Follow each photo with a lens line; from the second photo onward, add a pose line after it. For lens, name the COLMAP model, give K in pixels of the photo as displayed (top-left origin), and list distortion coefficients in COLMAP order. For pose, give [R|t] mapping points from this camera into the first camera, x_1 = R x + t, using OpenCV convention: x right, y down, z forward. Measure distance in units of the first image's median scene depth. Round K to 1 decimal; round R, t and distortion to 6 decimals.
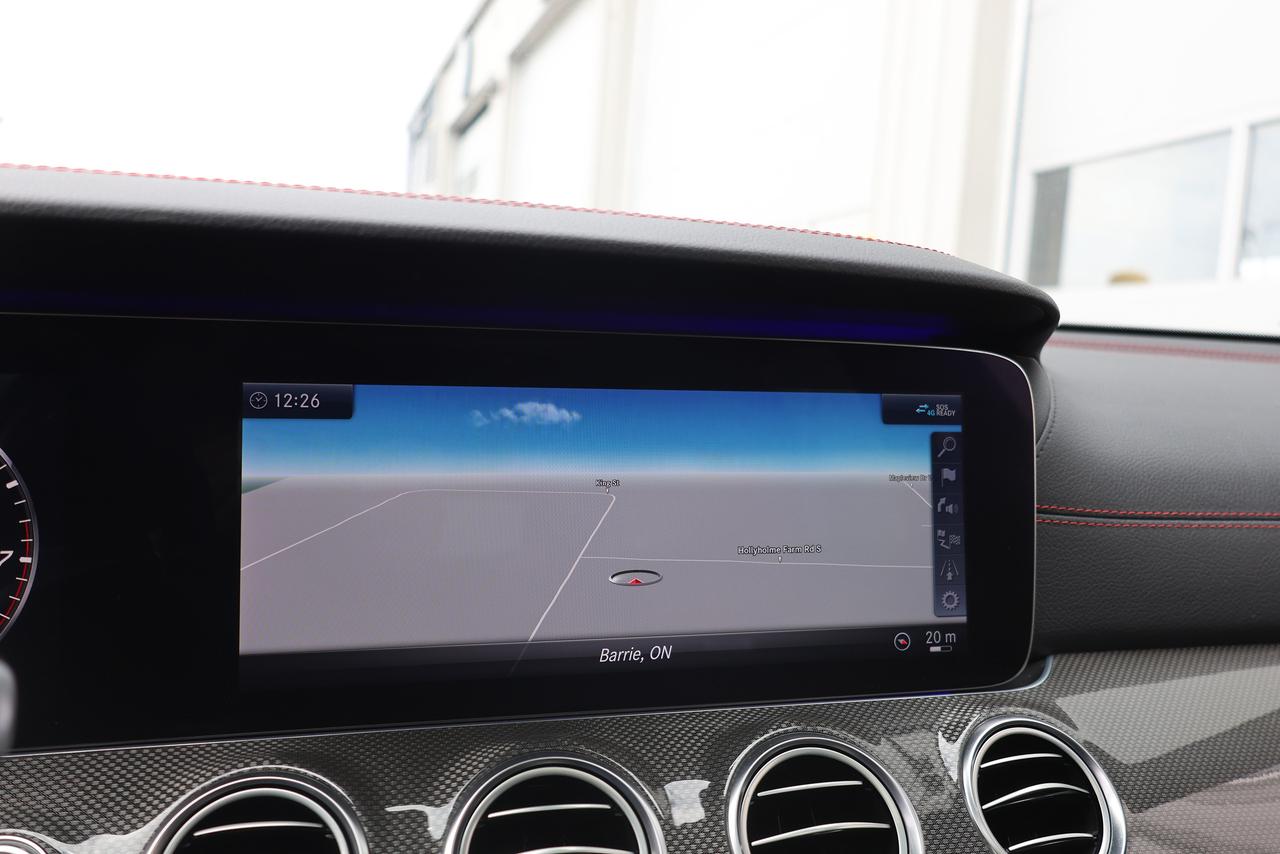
lens RADIAL K [[1148.2, 0, 640.0], [0, 1148.2, 427.0], [0, 0, 1]] dist [0.029122, -0.004564]
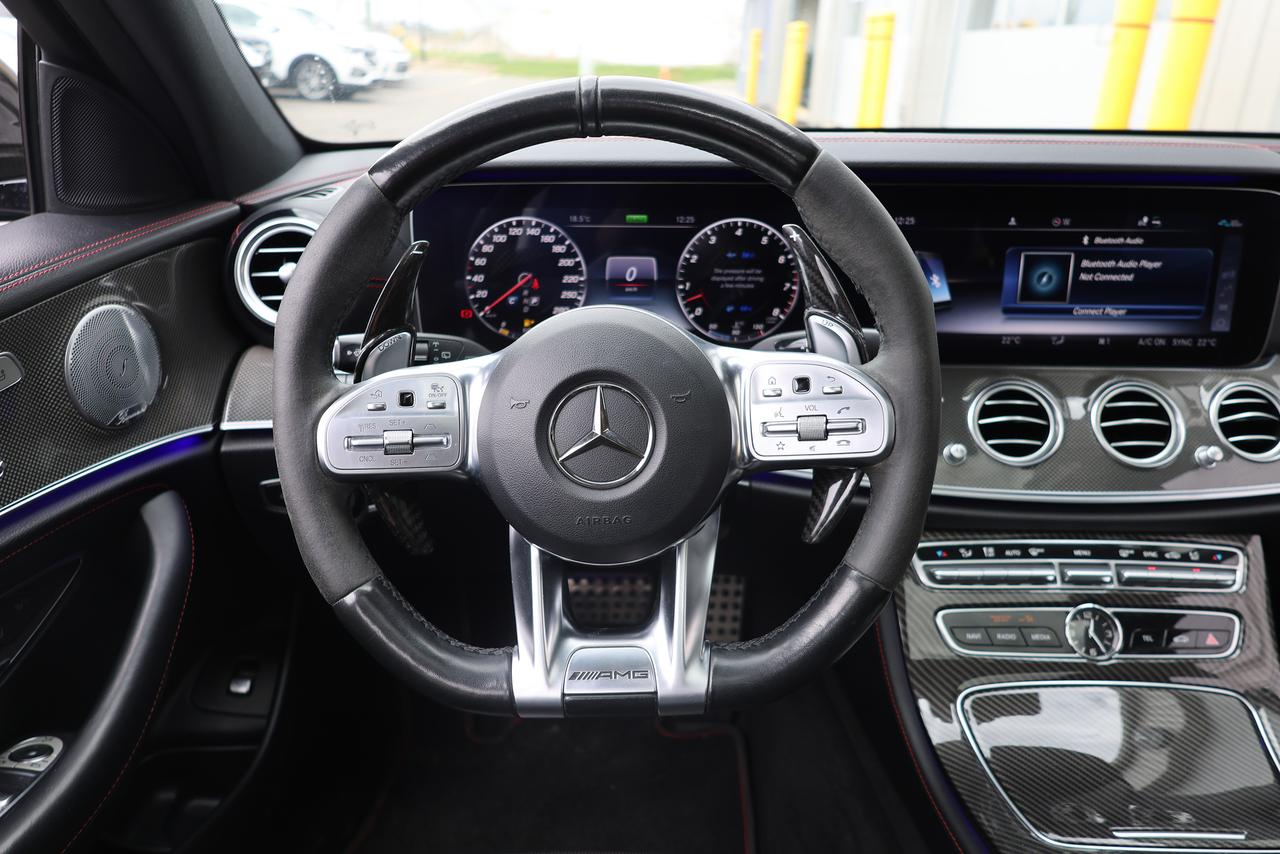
lens RADIAL K [[935.1, 0, 640.0], [0, 935.1, 427.0], [0, 0, 1]] dist [-0.000484, -0.001543]
pose [[0.951619, 0.088583, -0.294236, -0.231190], [0.003697, 0.954176, 0.299222, -0.198346], [0.307260, -0.285833, 0.907684, -0.986624]]
